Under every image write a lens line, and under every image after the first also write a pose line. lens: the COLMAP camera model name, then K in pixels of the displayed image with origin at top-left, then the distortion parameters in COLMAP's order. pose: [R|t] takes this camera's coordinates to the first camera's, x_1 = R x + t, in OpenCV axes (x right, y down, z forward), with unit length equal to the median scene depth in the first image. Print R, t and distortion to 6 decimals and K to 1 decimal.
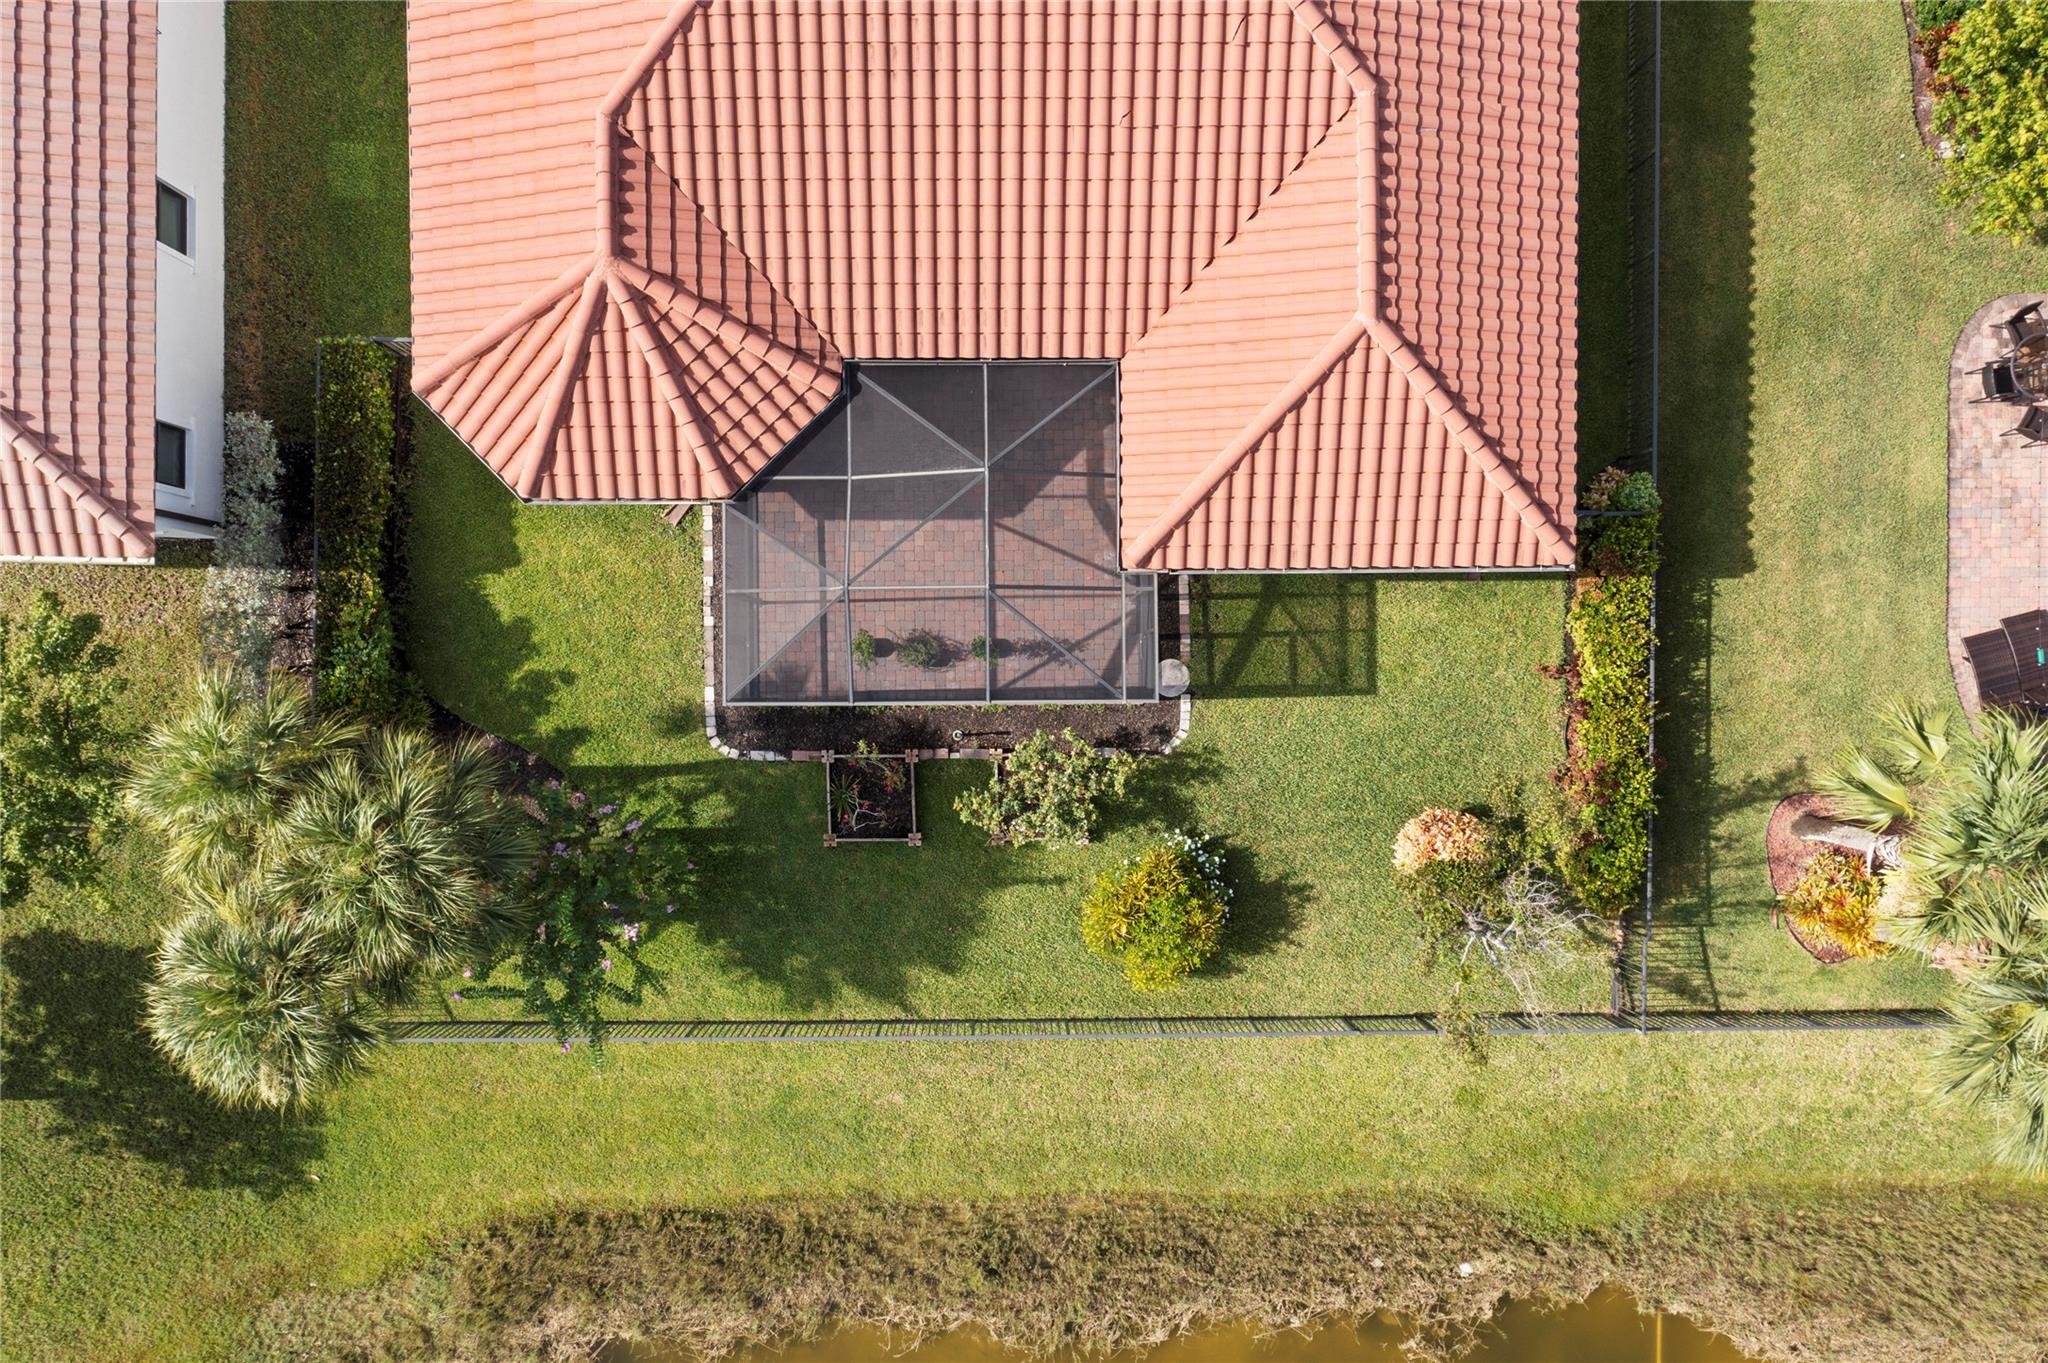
lens RADIAL K [[1572.1, 0, 1020.2], [0, 1572.1, 668.6], [0, 0, 1]] dist [-0.010637, -0.004401]
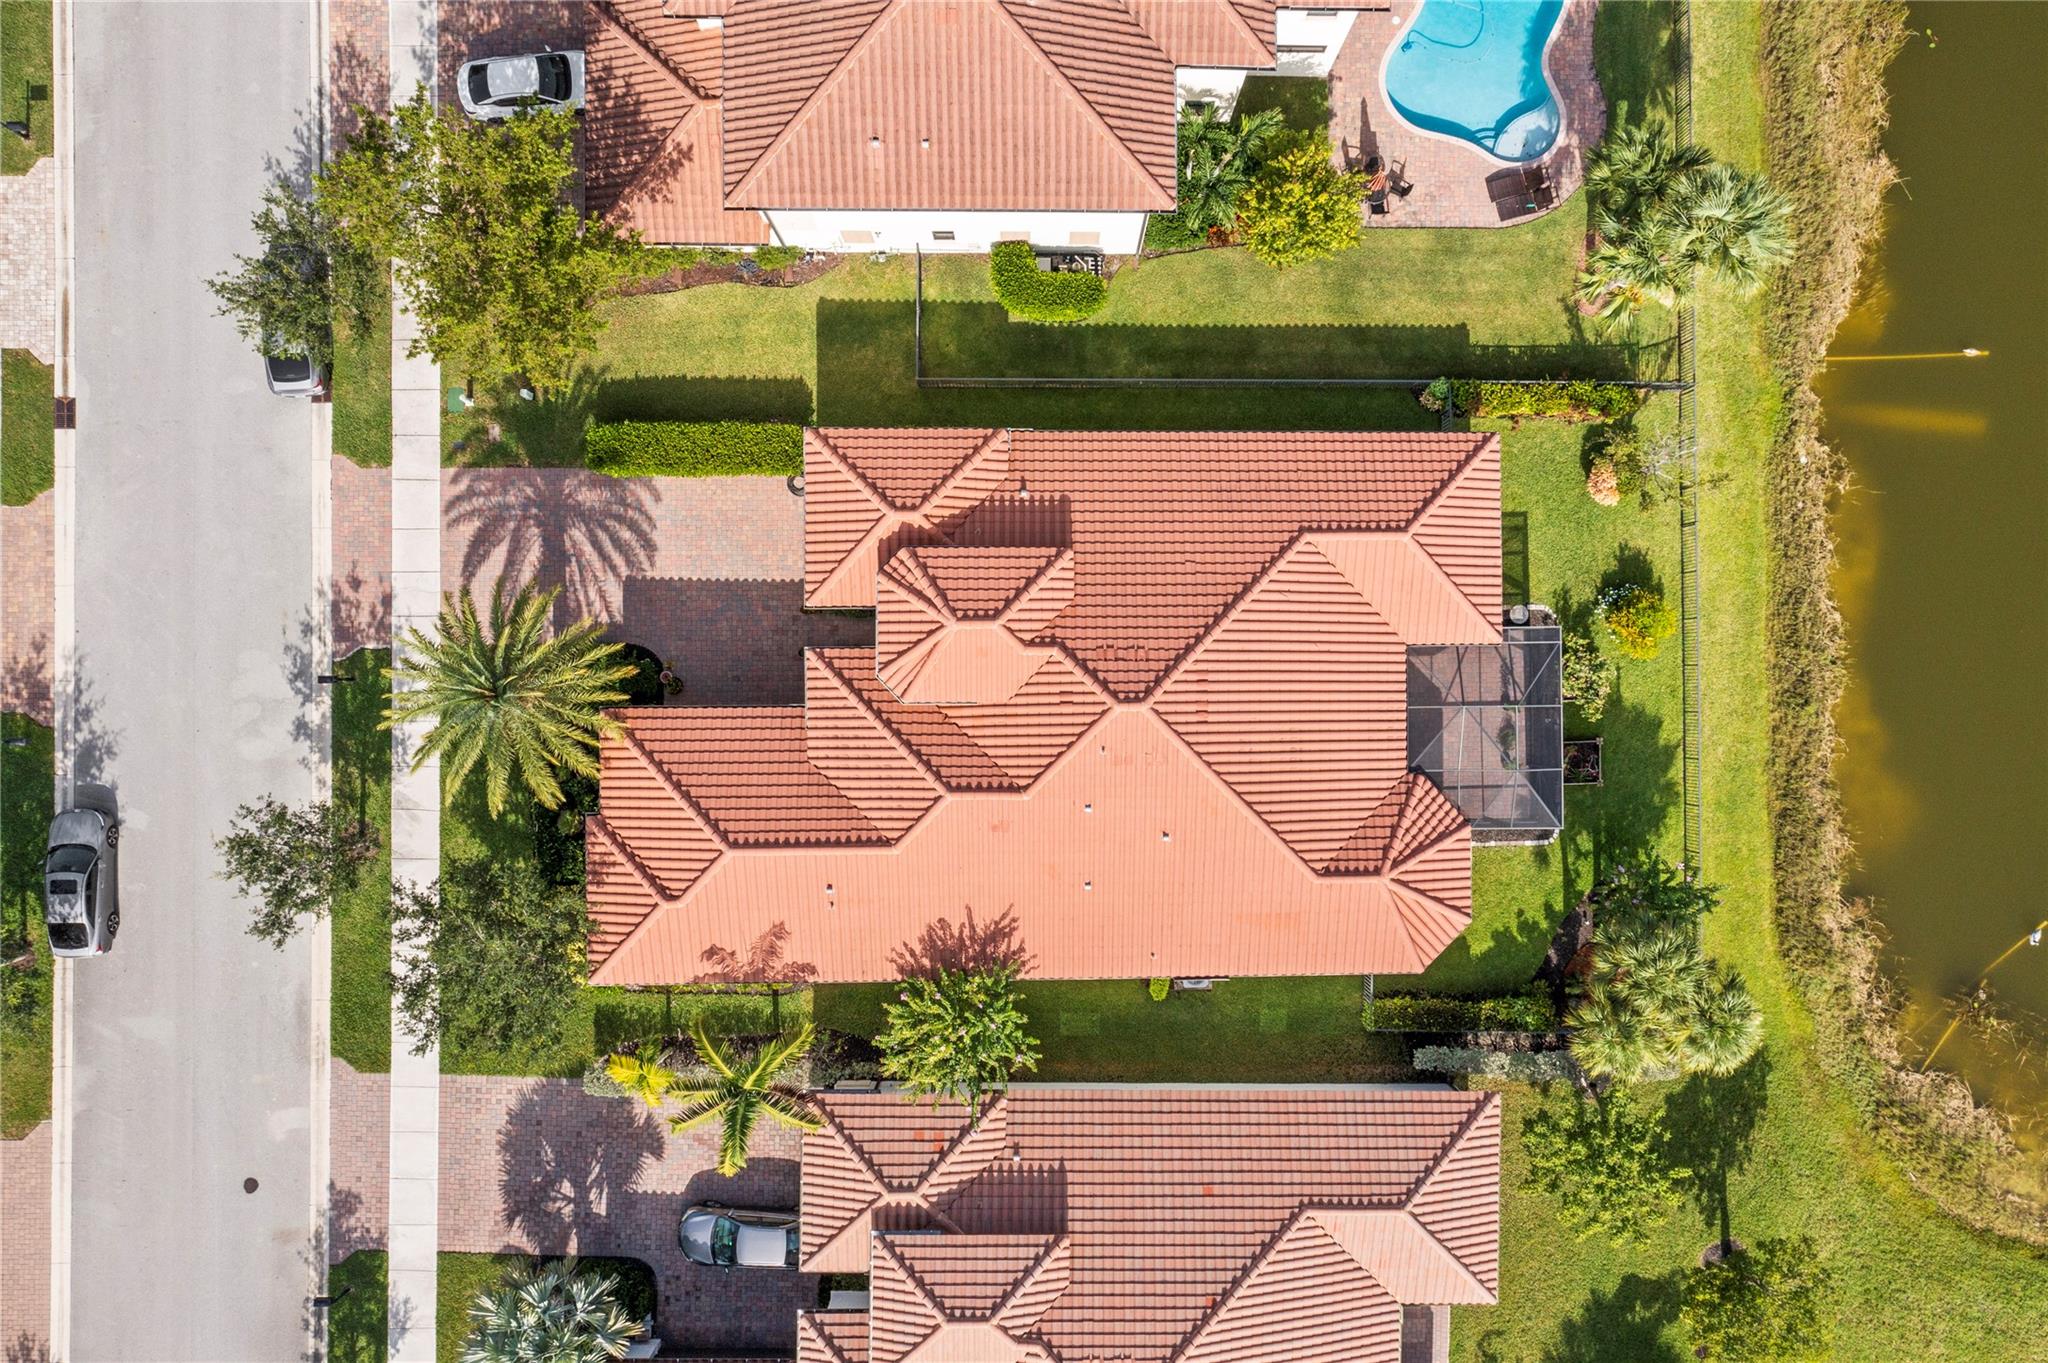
lens RADIAL K [[1572.1, 0, 1020.2], [0, 1572.1, 668.6], [0, 0, 1]] dist [-0.010637, -0.004401]
pose [[-0.002516, -0.999992, -0.003183, 0.038907], [0.999926, -0.002553, 0.011858, -0.749956], [-0.011866, -0.003153, 0.999925, -1.146124]]
